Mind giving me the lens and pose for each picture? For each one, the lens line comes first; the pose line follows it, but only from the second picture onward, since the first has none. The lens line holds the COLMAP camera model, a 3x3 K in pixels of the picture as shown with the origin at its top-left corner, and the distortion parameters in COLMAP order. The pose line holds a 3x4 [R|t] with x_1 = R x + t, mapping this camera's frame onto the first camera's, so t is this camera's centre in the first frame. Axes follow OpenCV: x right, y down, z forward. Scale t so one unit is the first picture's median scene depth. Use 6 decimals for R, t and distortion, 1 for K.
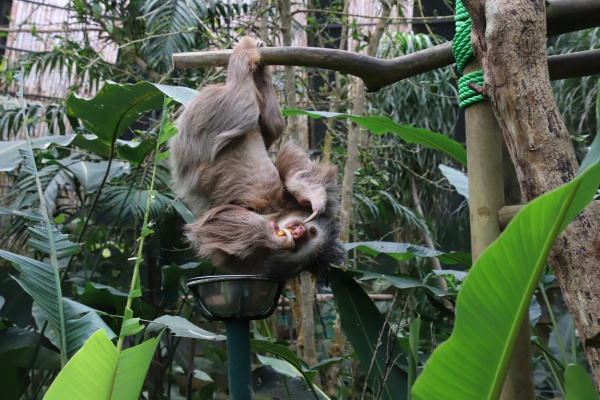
lens RADIAL K [[881.1, 0, 291.3], [0, 881.1, 197.5], [0, 0, 1]] dist [0.111231, 0.070702]
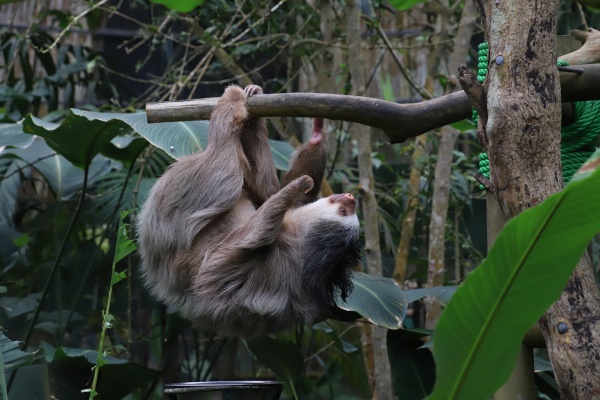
lens RADIAL K [[1579.7, 0, 300.0], [0, 1579.7, 200.0], [0, 0, 1]] dist [0.104732, 10.657676]
pose [[0.995670, -0.003805, -0.092878, 0.097675], [0.010651, 0.997251, 0.073324, -0.124006], [0.092343, -0.073996, 0.992974, -0.302812]]
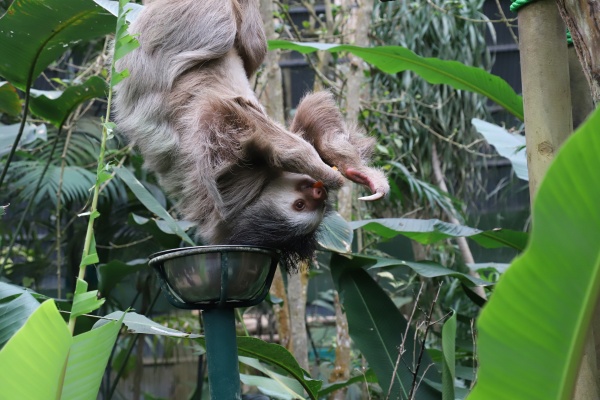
lens RADIAL K [[1225.3, 0, 300.0], [0, 1225.3, 200.0], [0, 0, 1]] dist [0.430319, -0.083774]
pose [[0.999067, -0.026730, 0.033918, -0.016501], [0.026552, 0.999631, 0.005694, 0.028664], [-0.034058, -0.004788, 0.999408, -0.029227]]
